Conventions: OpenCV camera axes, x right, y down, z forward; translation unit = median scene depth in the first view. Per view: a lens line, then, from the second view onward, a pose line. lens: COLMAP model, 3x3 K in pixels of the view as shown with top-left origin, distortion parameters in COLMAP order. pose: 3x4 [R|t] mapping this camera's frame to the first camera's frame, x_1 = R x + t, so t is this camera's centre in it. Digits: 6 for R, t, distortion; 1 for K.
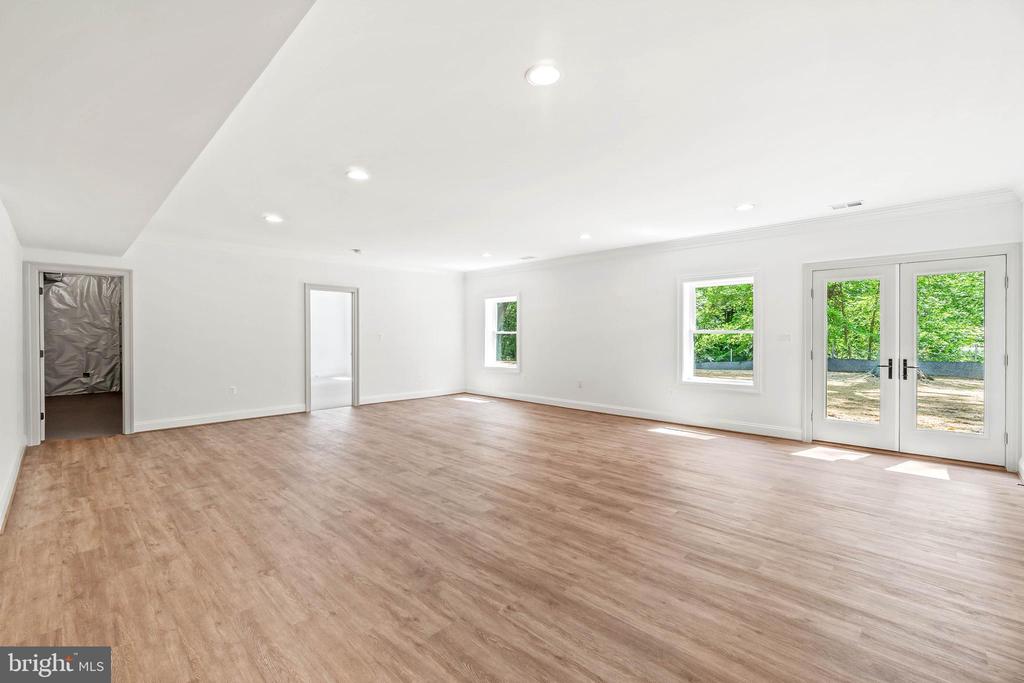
lens RADIAL K [[436.6, 0, 514.7], [0, 436.6, 335.0], [0, 0, 1]] dist [0.001107, 0.000163]
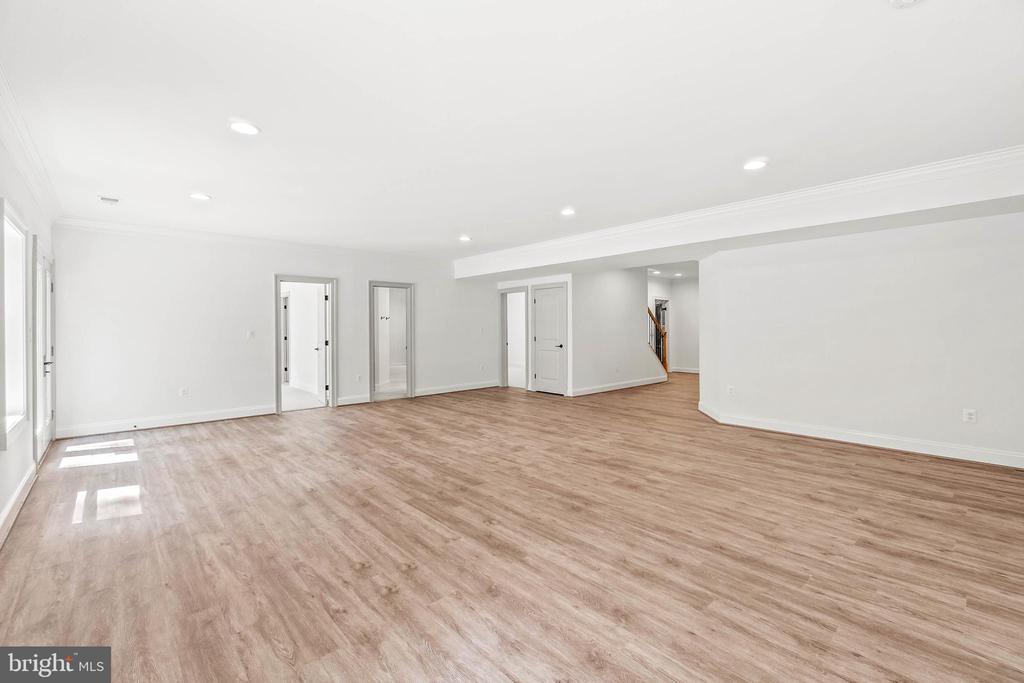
lens RADIAL K [[438.6, 0, 494.1], [0, 438.6, 345.8], [0, 0, 1]] dist [0.000406, 0.000182]
pose [[-0.994463, 0.002106, 0.105067, -0.297417], [0.006804, 0.998992, 0.044377, -0.005603], [-0.104867, 0.044846, -0.993475, 2.666102]]
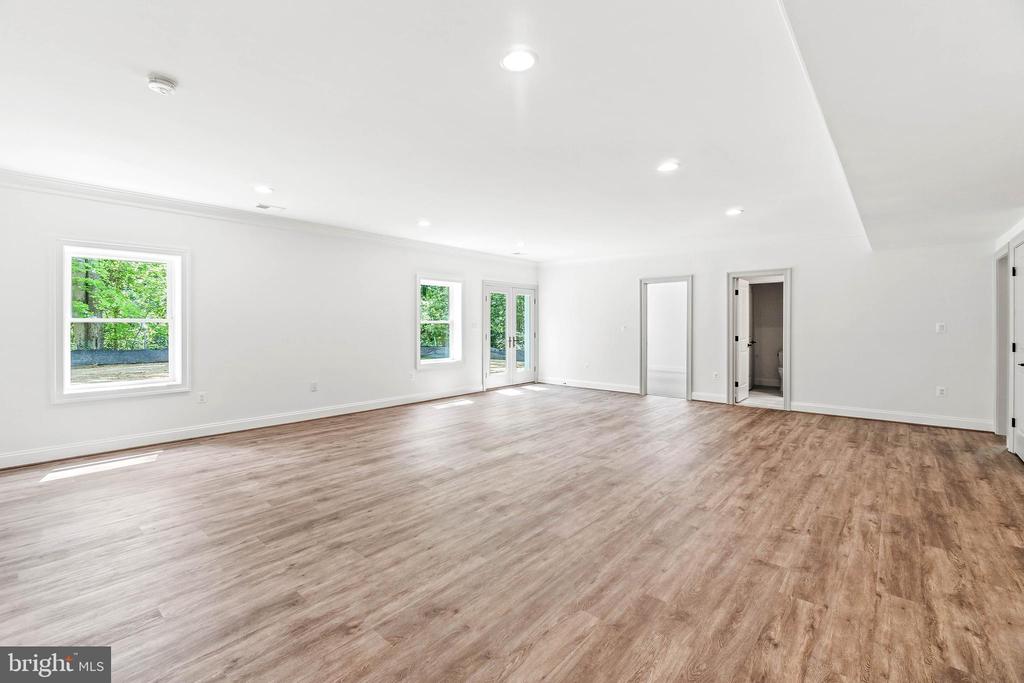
lens RADIAL K [[436.6, 0, 514.7], [0, 436.6, 335.0], [0, 0, 1]] dist [0.001107, 0.000163]
pose [[-0.047588, -0.023059, 0.998601, -1.485908], [0.001464, 0.999731, 0.023155, 0.002122], [-0.998866, 0.002564, -0.047542, 1.556327]]
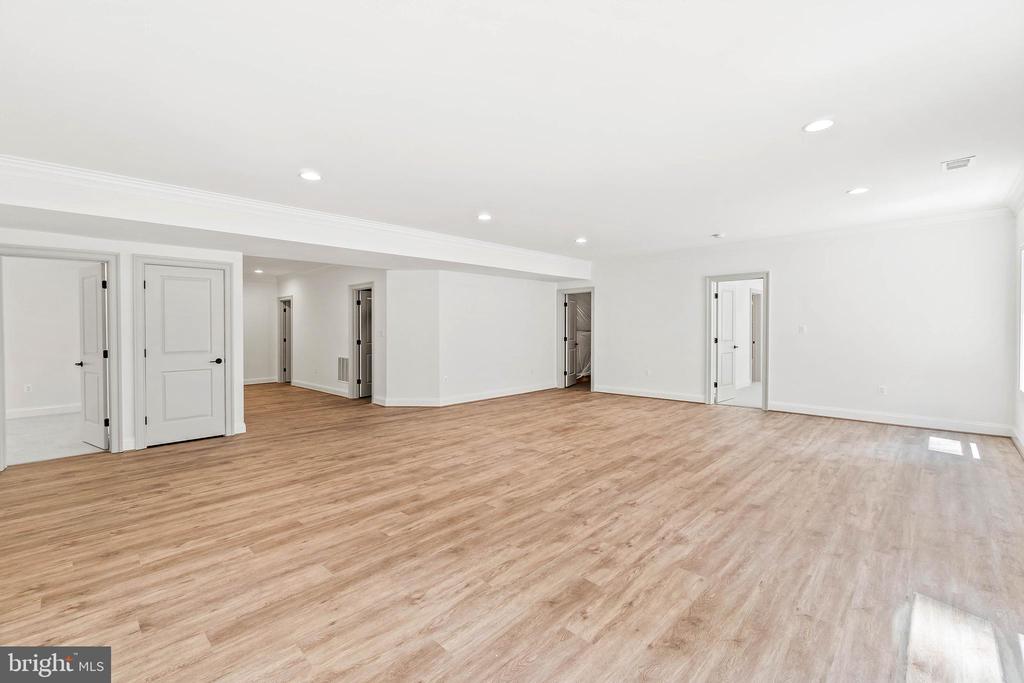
lens RADIAL K [[449.8, 0, 515.6], [0, 449.8, 335.8], [0, 0, 1]] dist [-0.000820, 0.000156]
pose [[-0.007385, 0.013837, -0.999877, 1.220791], [0.006323, 0.999885, 0.013790, 0.002936], [0.999953, -0.006220, -0.007472, 1.235366]]
